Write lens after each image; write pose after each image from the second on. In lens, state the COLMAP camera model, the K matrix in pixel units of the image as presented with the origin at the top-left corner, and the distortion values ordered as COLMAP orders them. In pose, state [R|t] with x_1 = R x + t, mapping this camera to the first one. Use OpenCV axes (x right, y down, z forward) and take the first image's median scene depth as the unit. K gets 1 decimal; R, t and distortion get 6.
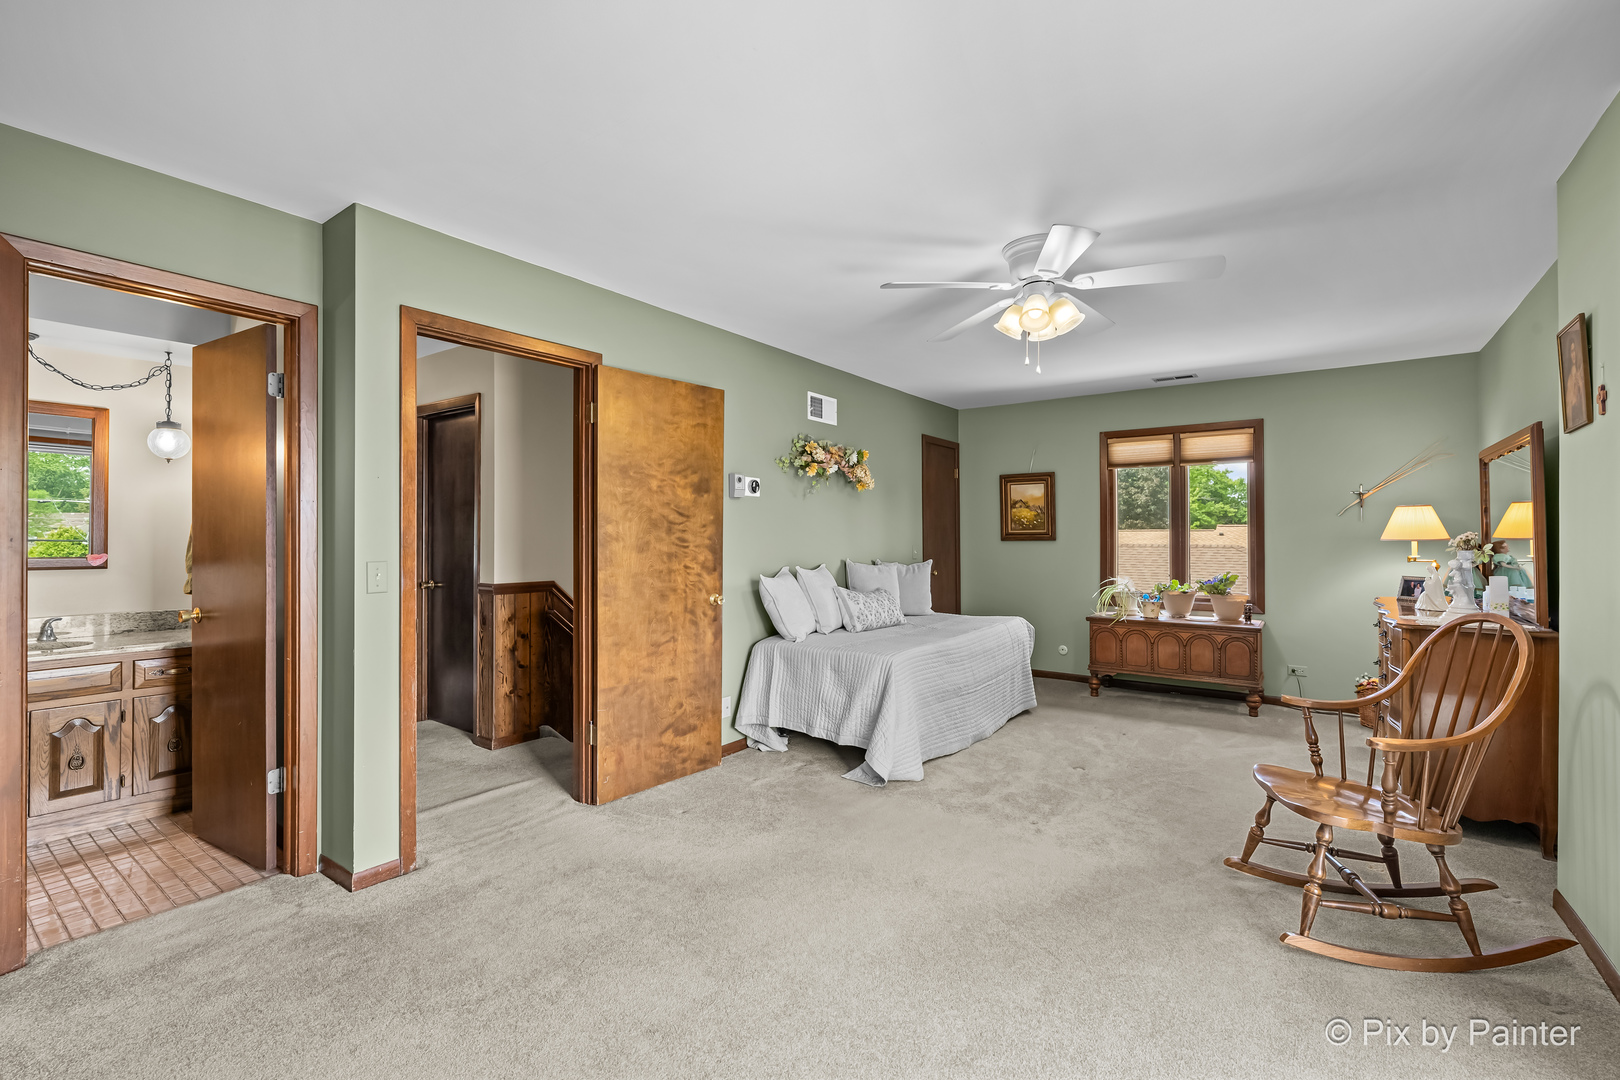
lens RADIAL K [[690.4, 0, 799.3], [0, 690.4, 533.9], [0, 0, 1]] dist [-0.004771, 0.000608]
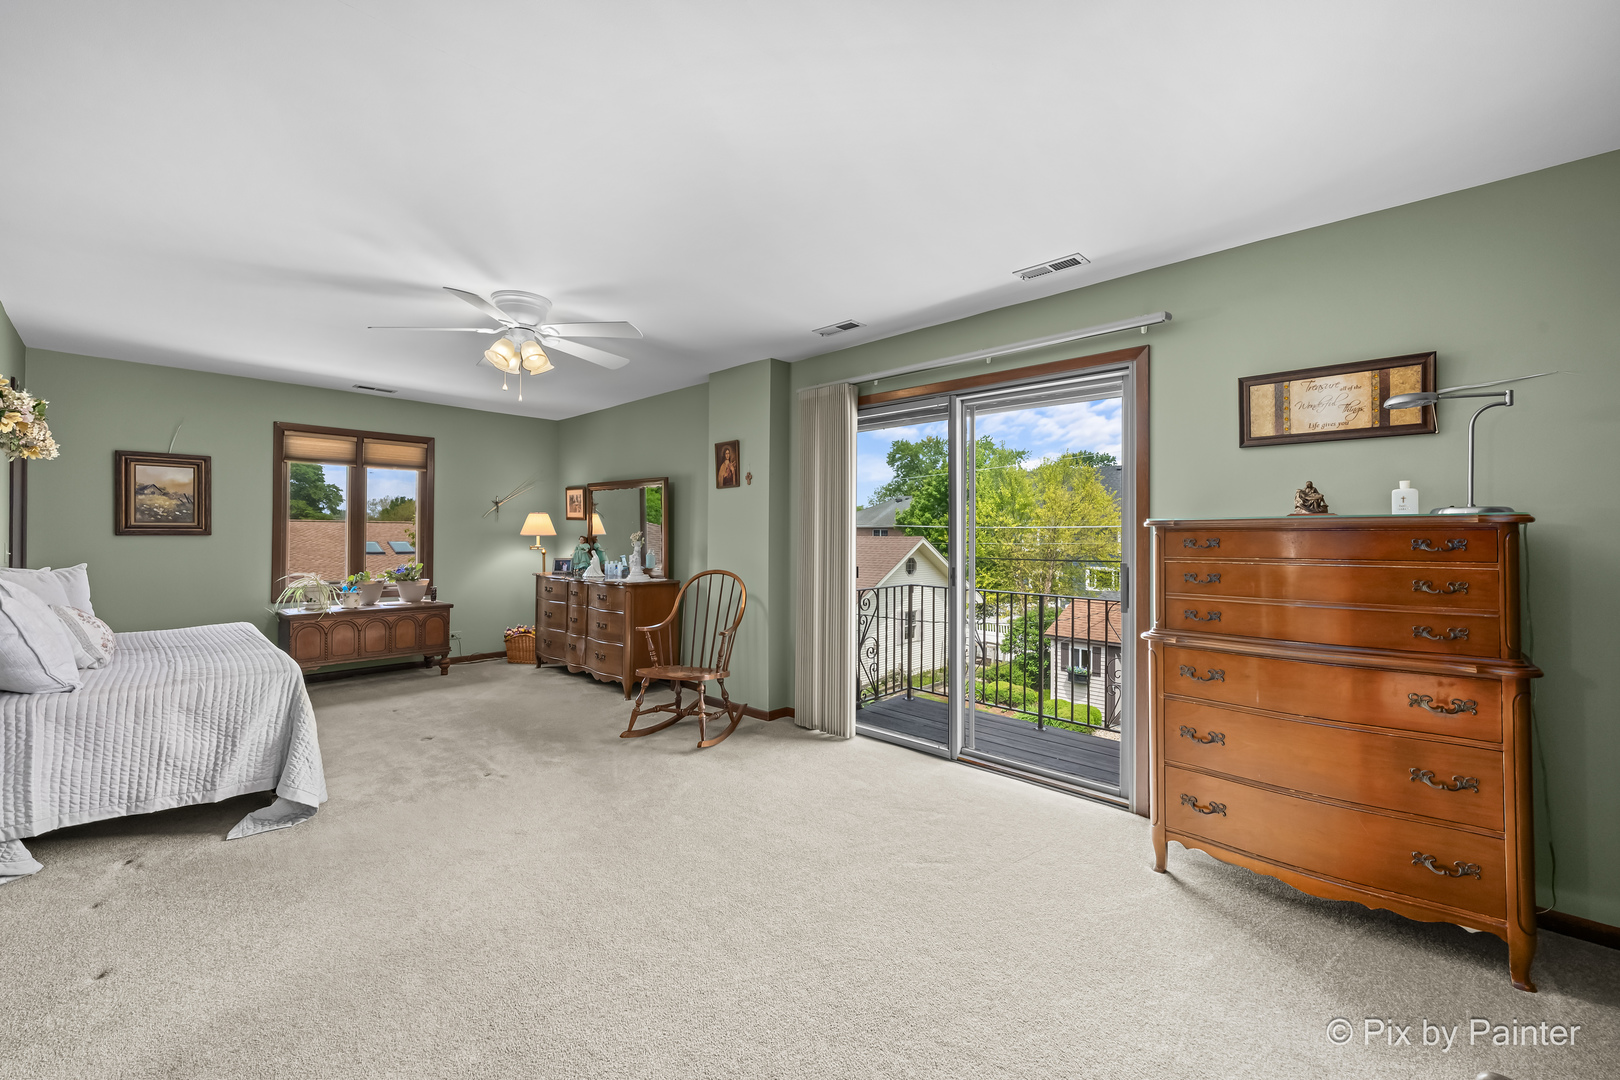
lens RADIAL K [[633.7, 0, 796.6], [0, 633.7, 540.4], [0, 0, 1]] dist [-0.001738, -0.000043]
pose [[0.152075, -0.007281, 0.988342, -0.374706], [-0.012222, 0.999883, 0.009247, -0.000309], [-0.988293, -0.013486, 0.151968, 0.179985]]
